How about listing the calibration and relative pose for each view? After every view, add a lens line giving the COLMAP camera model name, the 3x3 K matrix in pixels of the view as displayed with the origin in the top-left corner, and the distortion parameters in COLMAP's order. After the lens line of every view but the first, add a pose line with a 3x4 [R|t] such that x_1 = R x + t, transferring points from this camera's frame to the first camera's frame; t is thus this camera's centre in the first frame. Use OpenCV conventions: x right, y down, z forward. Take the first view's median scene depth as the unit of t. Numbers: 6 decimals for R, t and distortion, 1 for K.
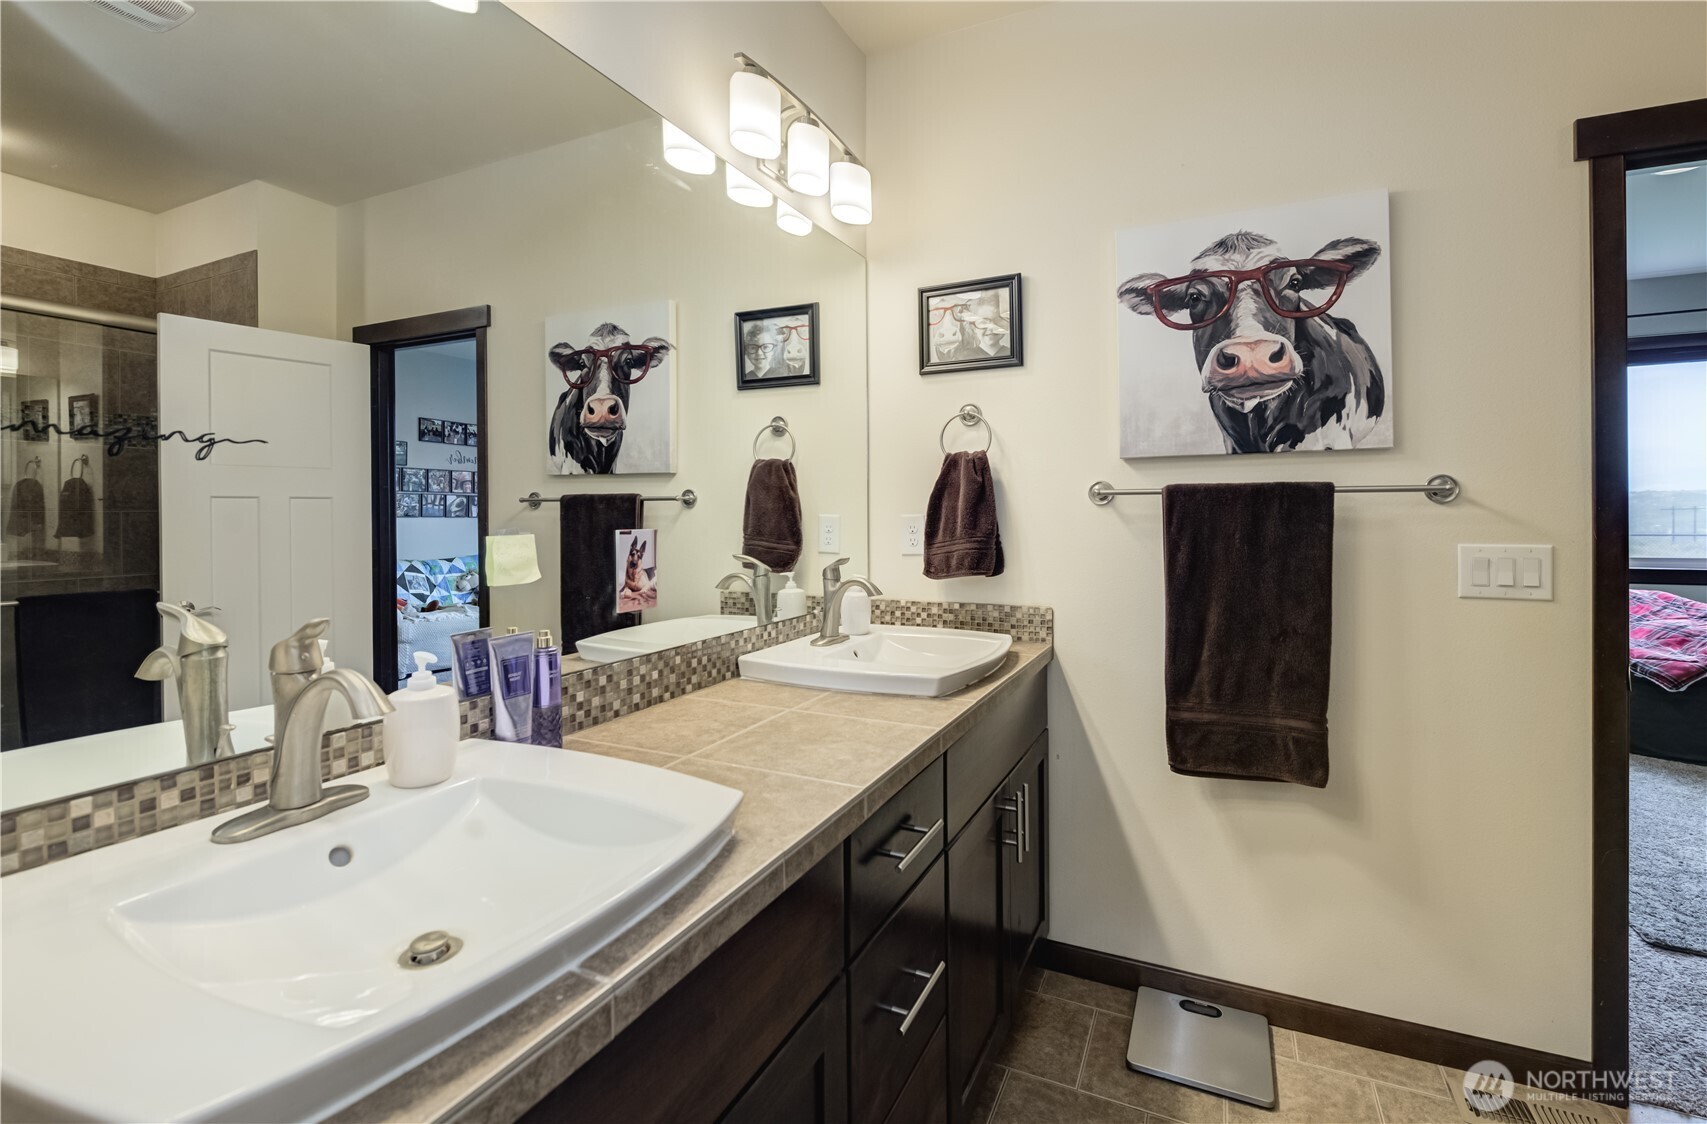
lens RADIAL K [[759.0, 0, 854.2], [0, 759.0, 508.6], [0, 0, 1]] dist [-0.004515, -0.001743]
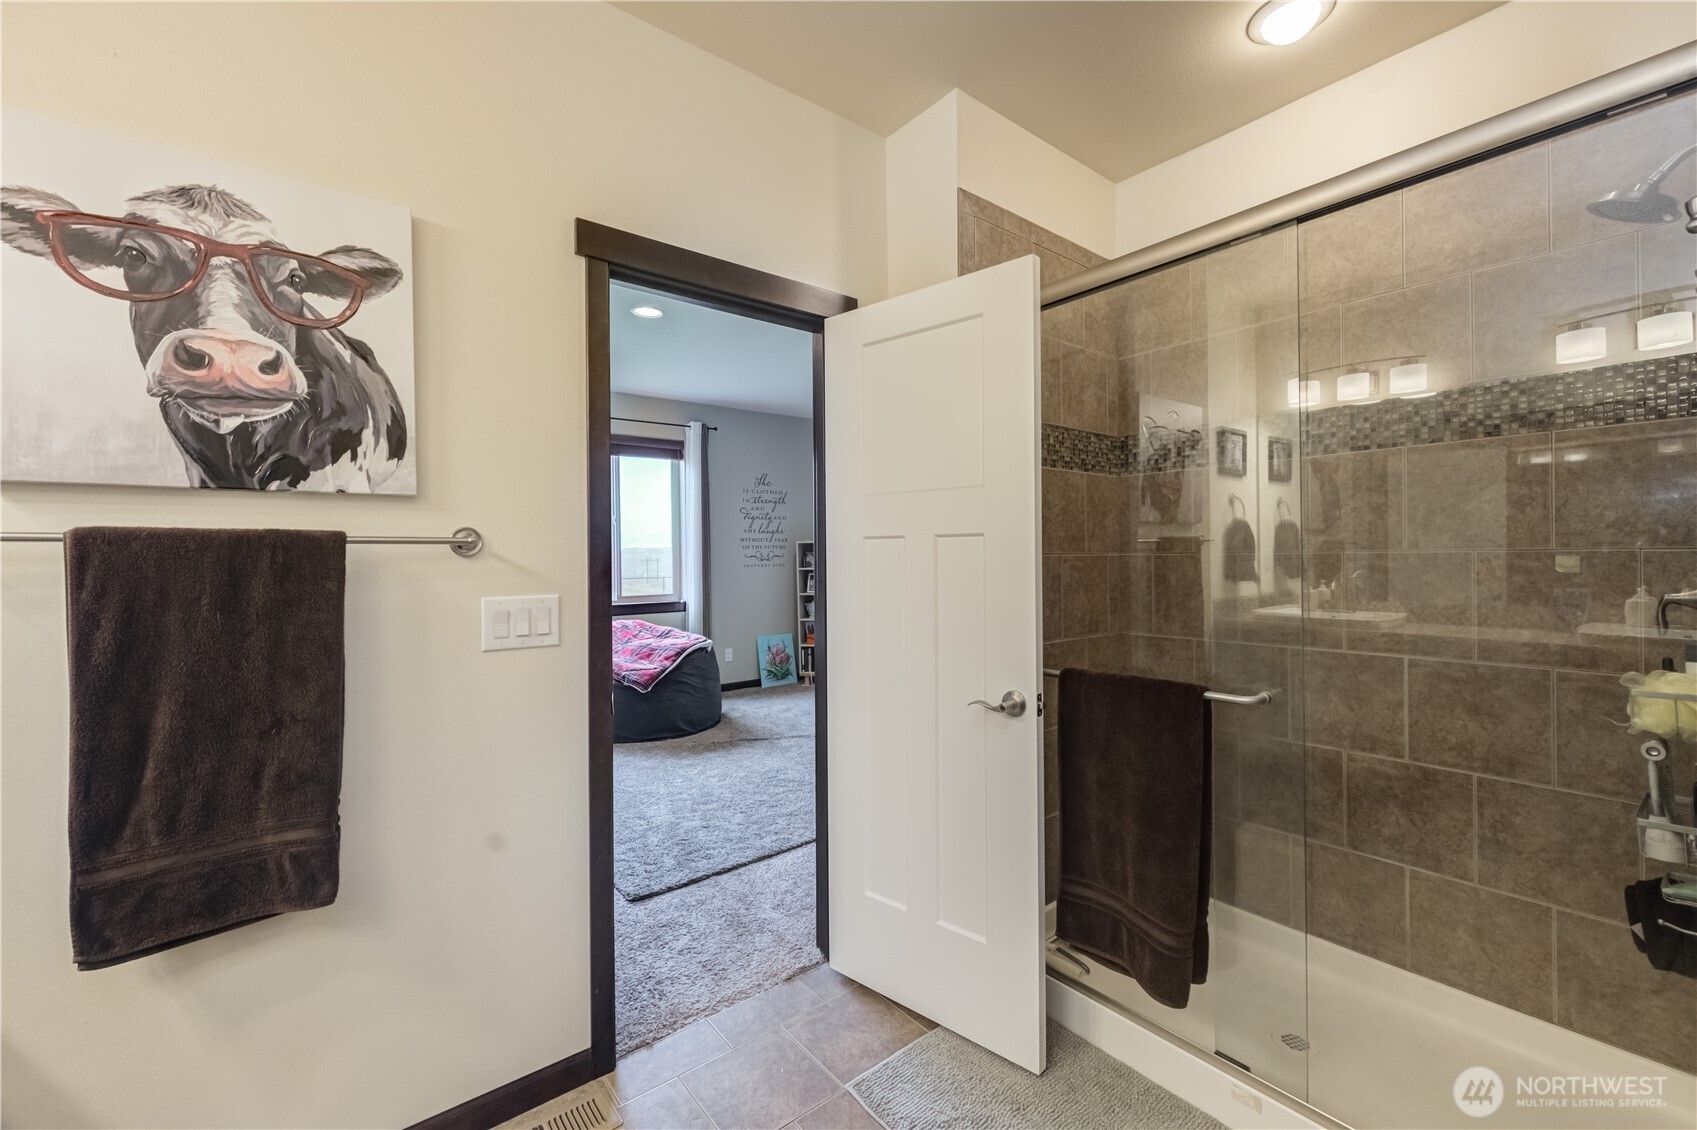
lens RADIAL K [[726.9, 0, 848.5], [0, 726.9, 565.0], [0, 0, 1]] dist [-0.000917, -0.000246]
pose [[0.455129, -0.007936, 0.890390, 0.163911], [0.002698, 0.999968, 0.007534, -0.001894], [-0.890422, -0.001026, 0.455136, 0.133331]]
